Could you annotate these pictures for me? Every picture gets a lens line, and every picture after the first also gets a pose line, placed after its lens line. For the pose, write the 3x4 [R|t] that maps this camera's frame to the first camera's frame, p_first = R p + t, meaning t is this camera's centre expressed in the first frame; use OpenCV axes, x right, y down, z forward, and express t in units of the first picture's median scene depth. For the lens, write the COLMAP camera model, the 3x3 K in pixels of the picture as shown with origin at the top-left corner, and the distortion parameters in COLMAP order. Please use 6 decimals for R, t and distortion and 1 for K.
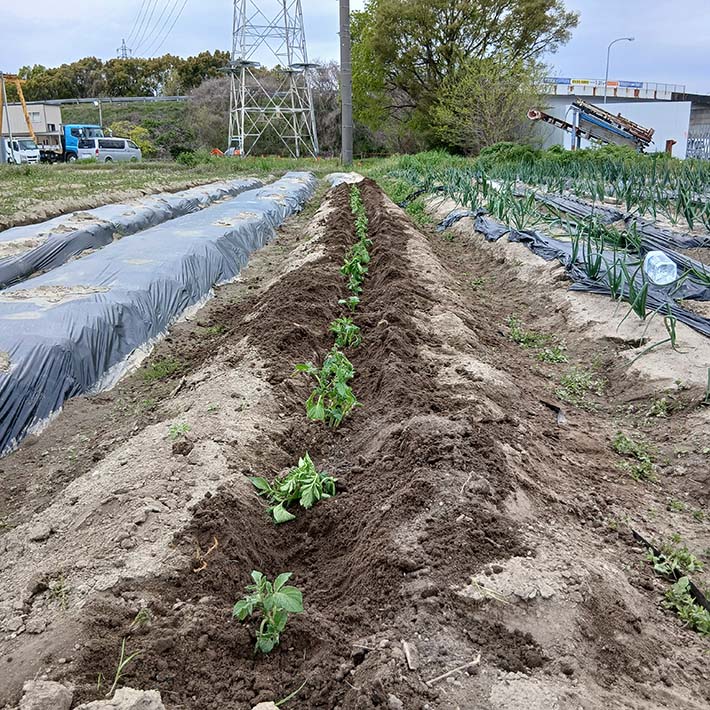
lens RADIAL K [[684.8, 0, 355.0], [0, 684.8, 355.0], [0, 0, 1]] dist [0.104990, -0.181505]
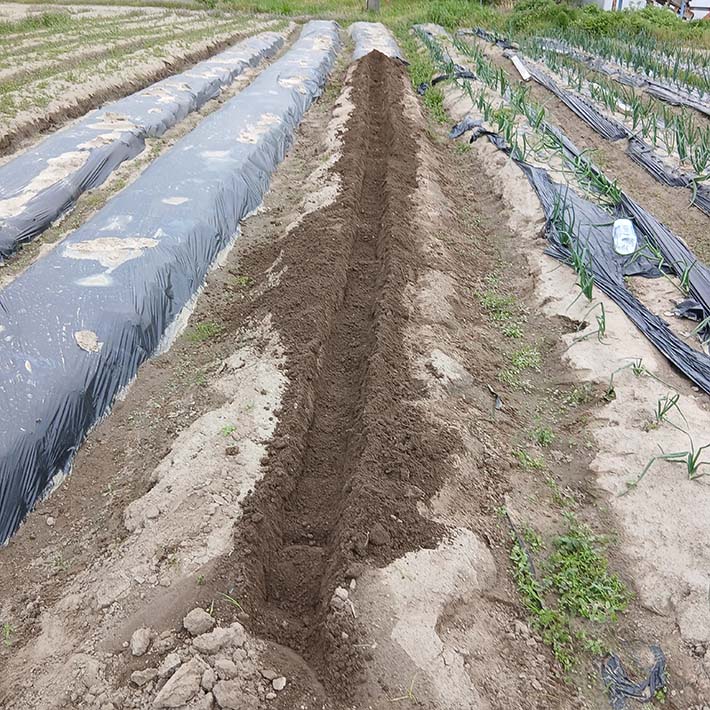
lens RADIAL K [[684.8, 0, 355.0], [0, 684.8, 355.0], [0, 0, 1]] dist [0.104990, -0.181505]
pose [[0.998769, 0.045811, -0.019029, 0.025099], [-0.040253, 0.972644, 0.228788, -0.226066], [0.028990, -0.227740, 0.973290, -0.236698]]
